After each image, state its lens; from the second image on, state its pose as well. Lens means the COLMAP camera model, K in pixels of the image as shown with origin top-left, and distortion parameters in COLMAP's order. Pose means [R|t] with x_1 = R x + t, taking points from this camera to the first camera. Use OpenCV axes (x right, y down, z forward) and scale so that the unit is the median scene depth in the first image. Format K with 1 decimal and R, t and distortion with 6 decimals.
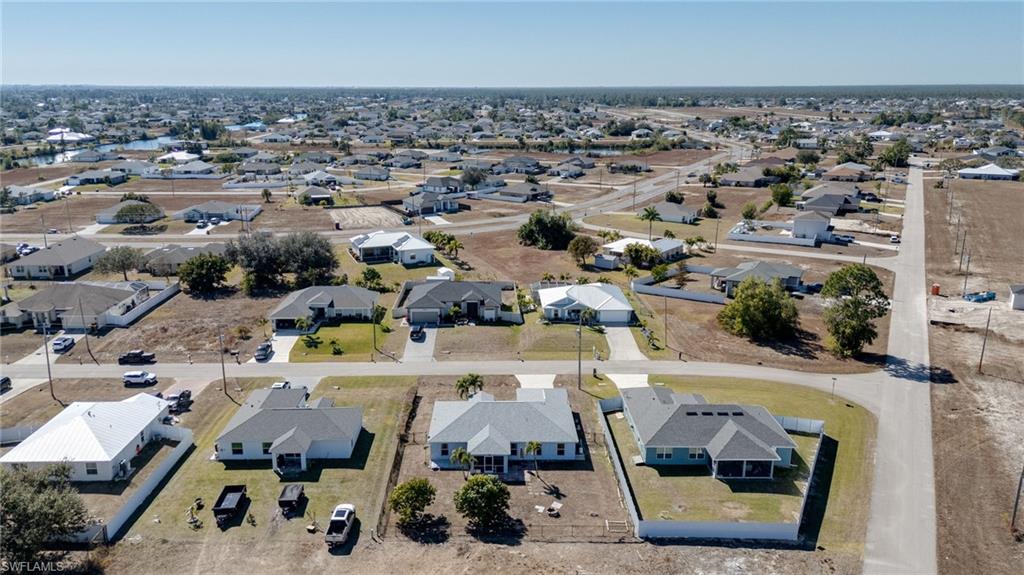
lens RADIAL K [[740.8, 0, 512.0], [0, 740.8, 287.5], [0, 0, 1]] dist [0.083185, -0.089022]
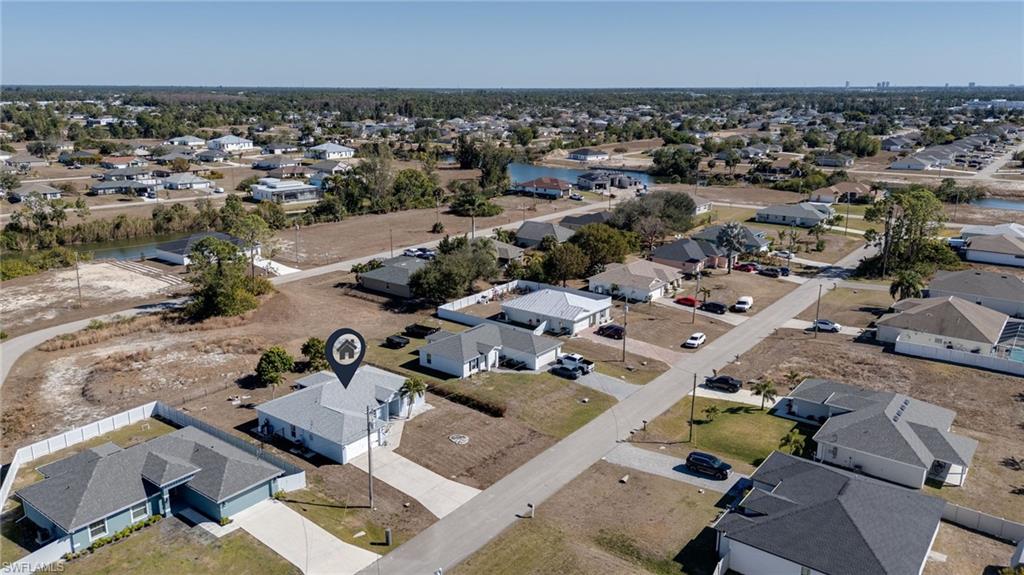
lens RADIAL K [[740.8, 0, 512.0], [0, 740.8, 287.5], [0, 0, 1]] dist [0.083185, -0.089022]
pose [[-0.628226, 0.199967, -0.751895, 0.388096], [-0.197492, 0.893769, 0.402708, -0.275521], [0.752548, 0.401485, -0.521997, 1.102170]]
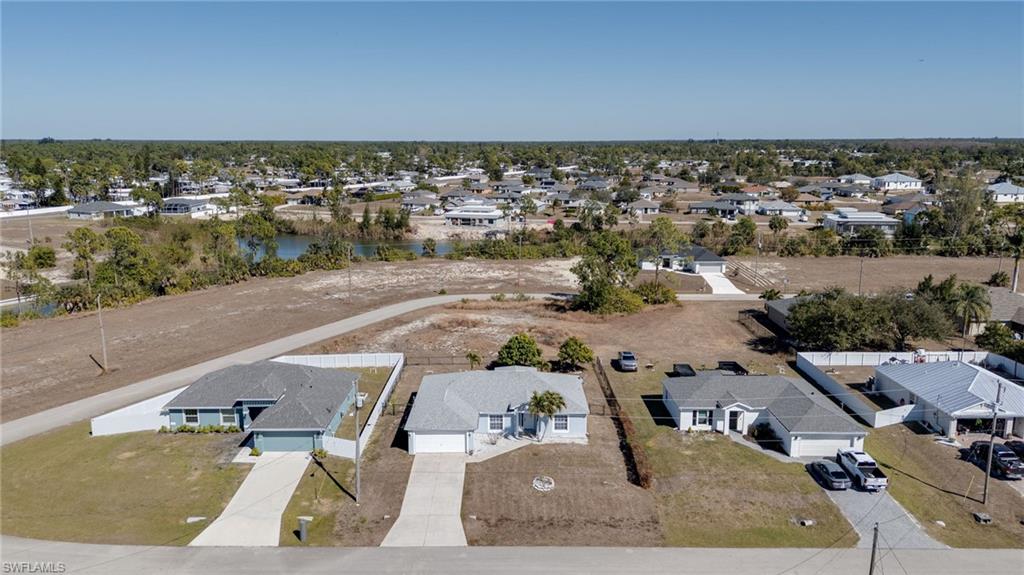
lens RADIAL K [[740.8, 0, 512.0], [0, 740.8, 287.5], [0, 0, 1]] dist [0.083185, -0.089022]
pose [[-0.999525, -0.001104, 0.030810, -0.029296], [0.012349, 0.901342, 0.432932, -0.212699], [-0.028248, 0.433107, -0.900900, 1.161950]]
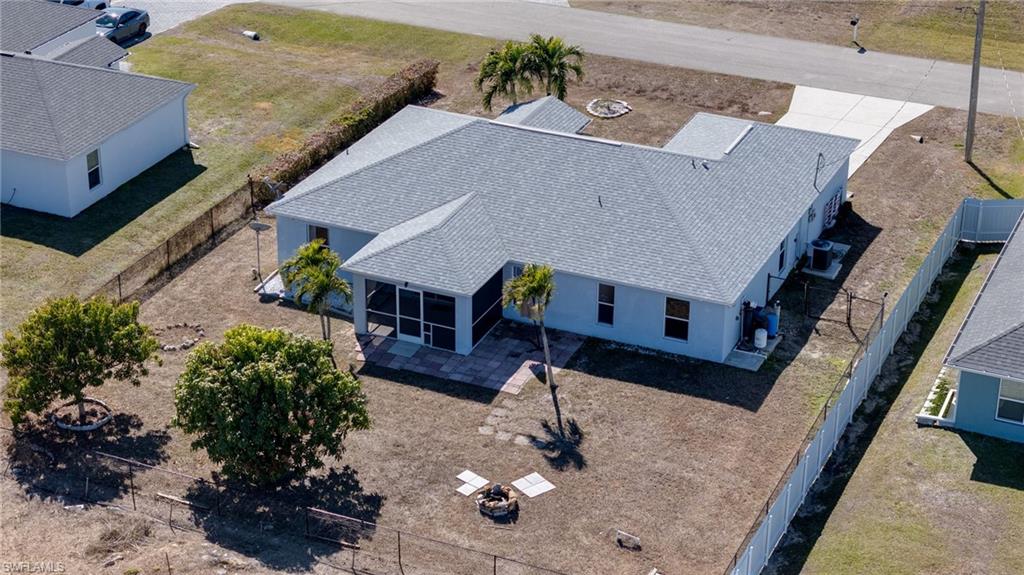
lens RADIAL K [[2051.3, 0, 512.0], [0, 2051.3, 287.5], [0, 0, 1]] dist [0.047128, -0.001835]
pose [[0.906454, 0.187789, -0.378255, 0.194455], [-0.109726, 0.969660, 0.218450, 0.024698], [0.407801, -0.156511, 0.899557, 0.164633]]
